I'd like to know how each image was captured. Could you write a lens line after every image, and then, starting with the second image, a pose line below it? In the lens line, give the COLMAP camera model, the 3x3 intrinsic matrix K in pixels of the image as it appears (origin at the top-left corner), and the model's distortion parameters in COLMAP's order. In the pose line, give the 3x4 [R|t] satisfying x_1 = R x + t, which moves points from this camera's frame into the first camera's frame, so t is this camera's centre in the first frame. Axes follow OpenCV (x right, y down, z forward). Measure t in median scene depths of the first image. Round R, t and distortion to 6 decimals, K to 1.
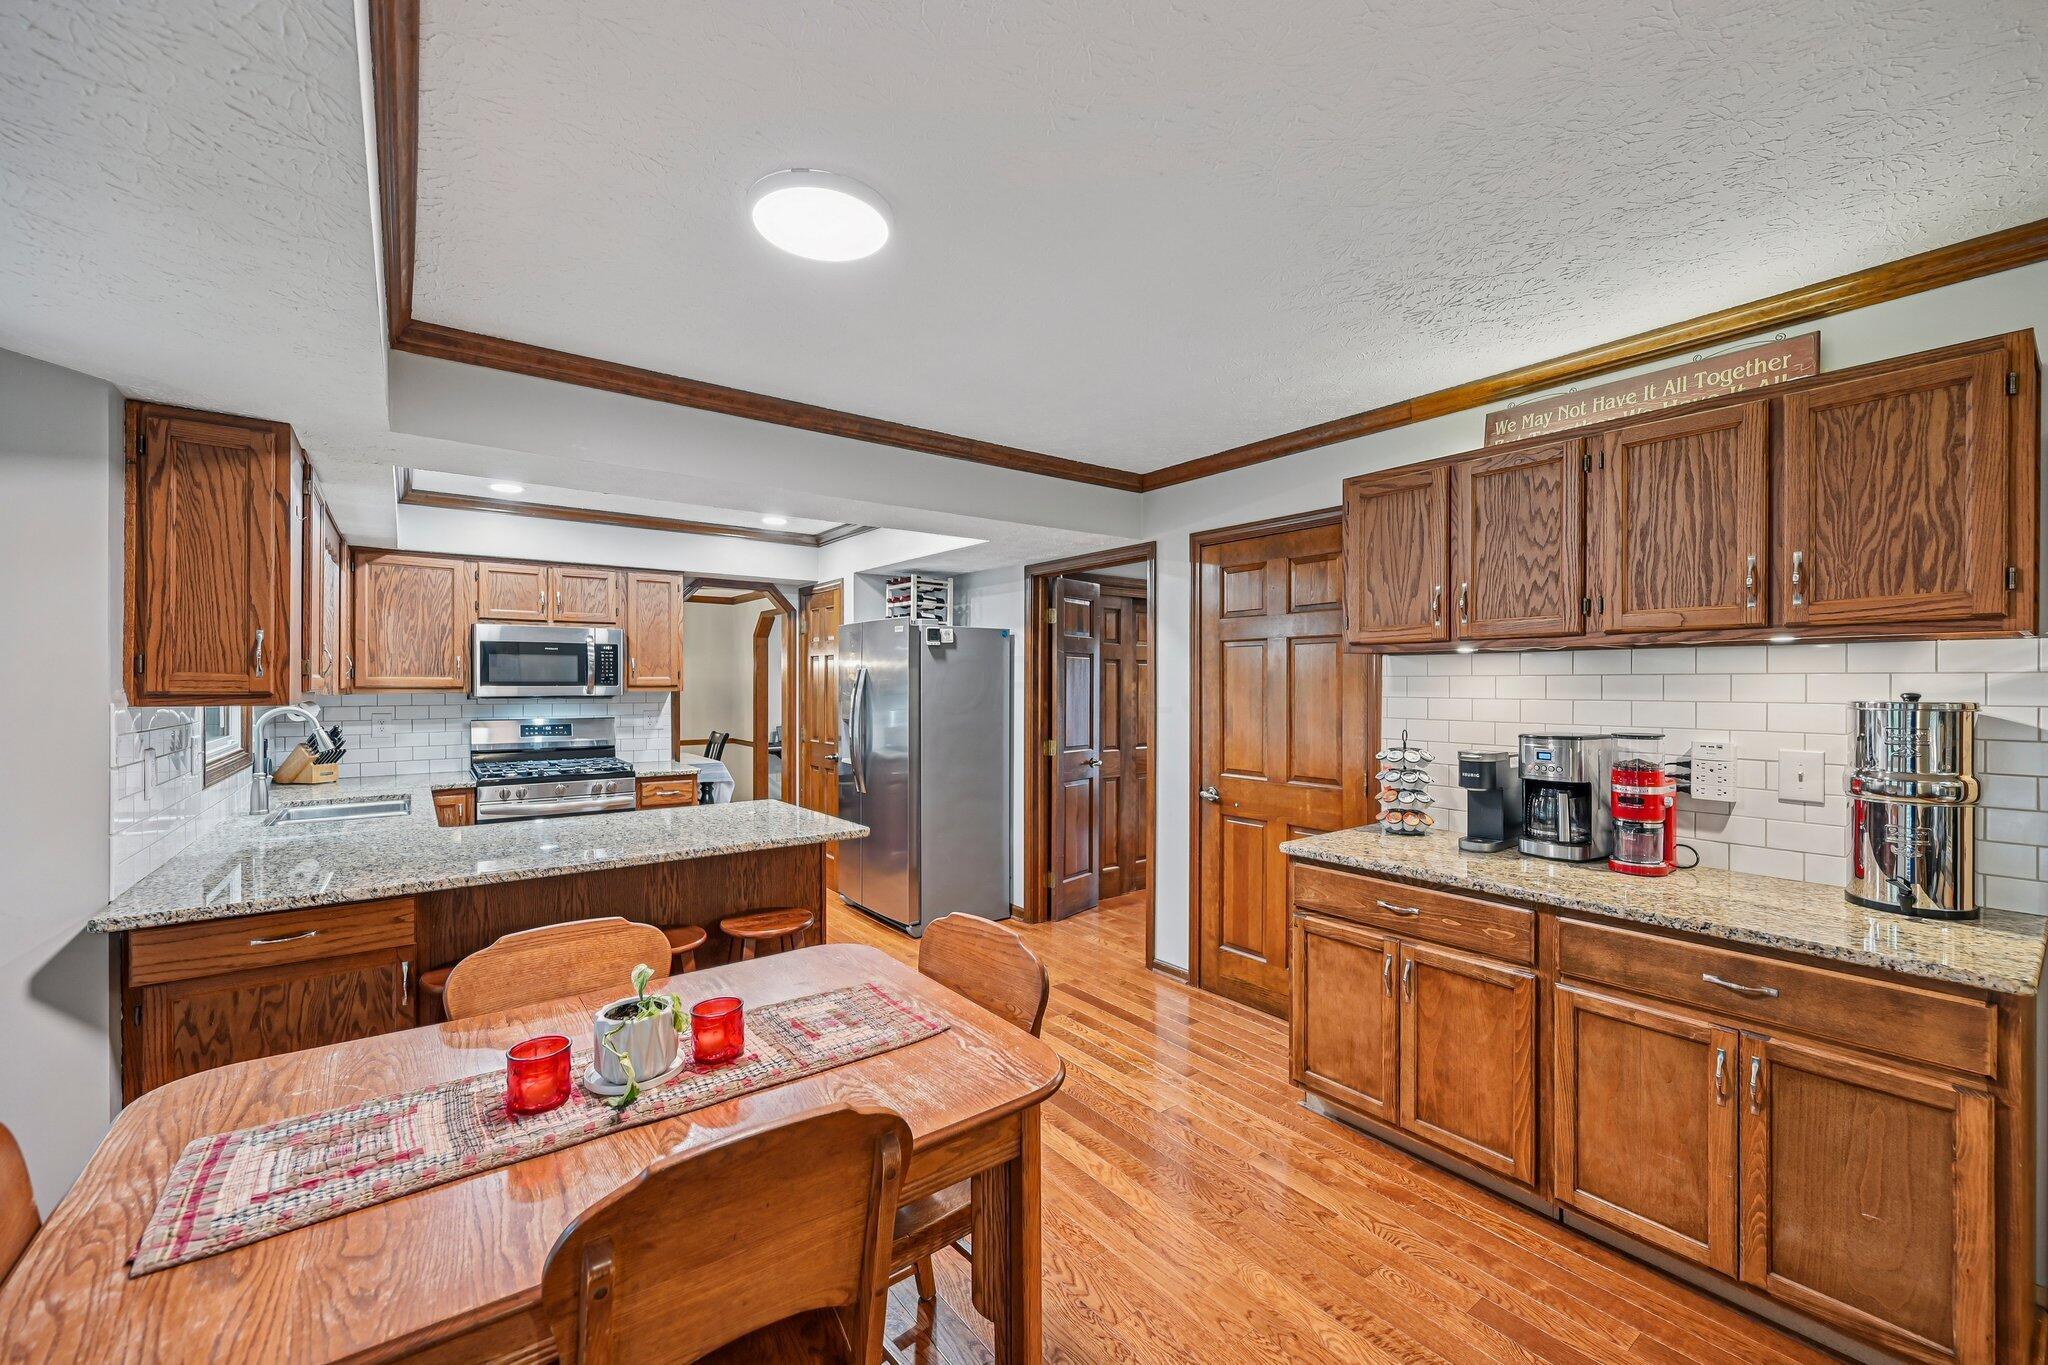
lens RADIAL K [[831.2, 0, 1039.7], [0, 831.2, 684.5], [0, 0, 1]] dist [0.001152, 0.000024]
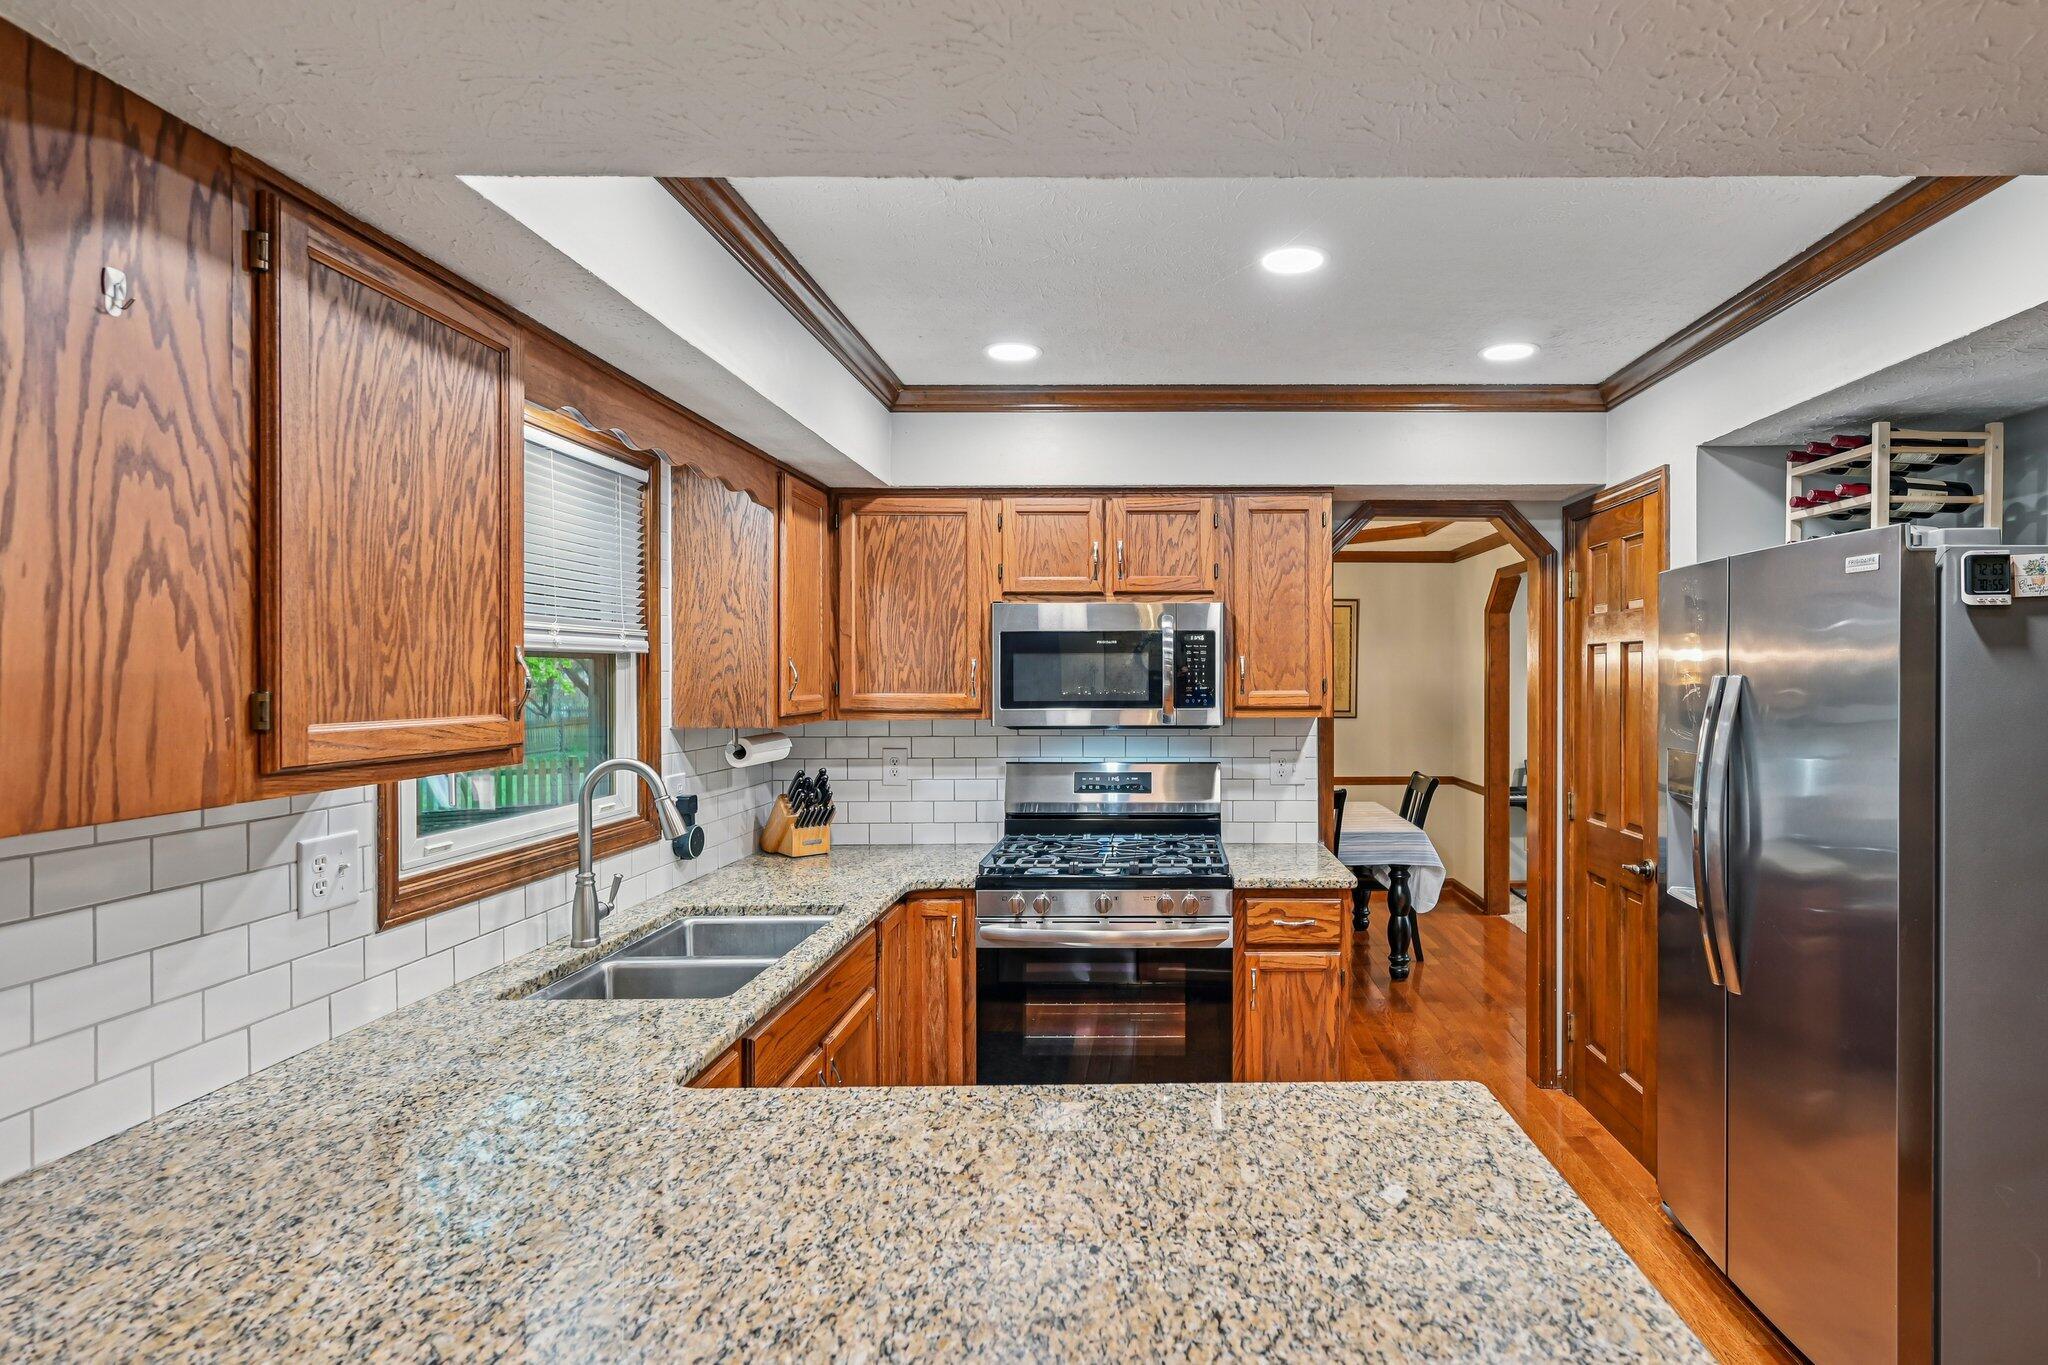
lens RADIAL K [[1305.6, 0, 1035.9], [0, 1305.6, 688.5], [0, 0, 1]] dist [0.010758, 0.002453]
pose [[0.786976, -0.001180, -0.616983, -0.078959], [0.001466, 0.999999, -0.000042, -0.011352], [0.616982, -0.000871, 0.786977, 0.270465]]
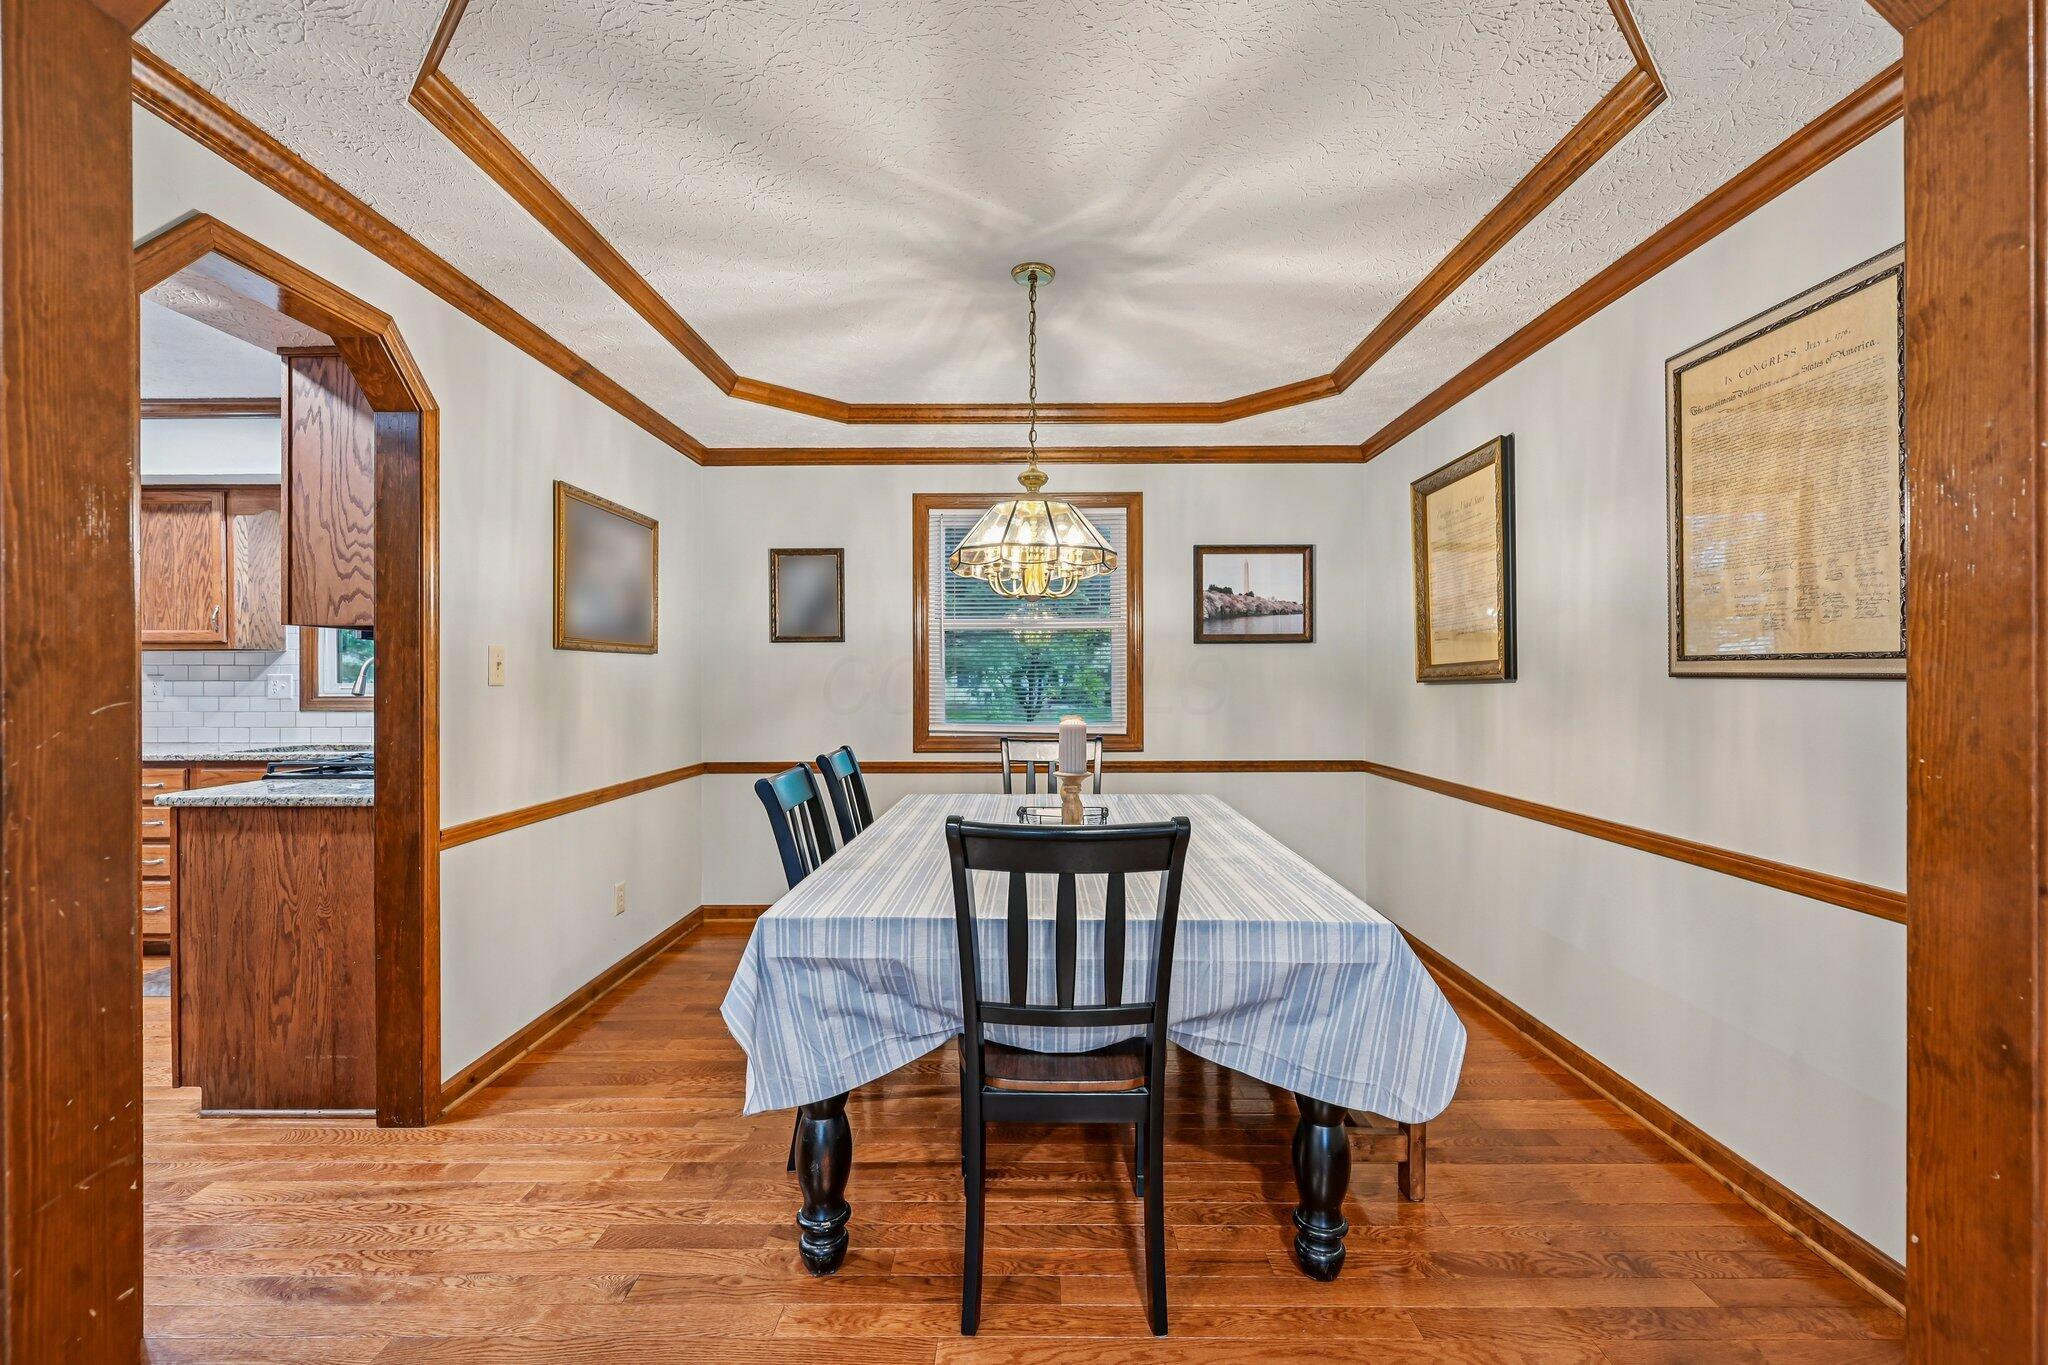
lens RADIAL K [[874.1, 0, 1031.1], [0, 874.1, 679.7], [0, 0, 1]] dist [-0.000303, 0.000013]
pose [[-0.590493, -0.008883, -0.806994, -0.314555], [-0.006076, 0.999960, -0.006562, 0.056318], [0.807020, 0.001028, -0.590524, 1.887019]]
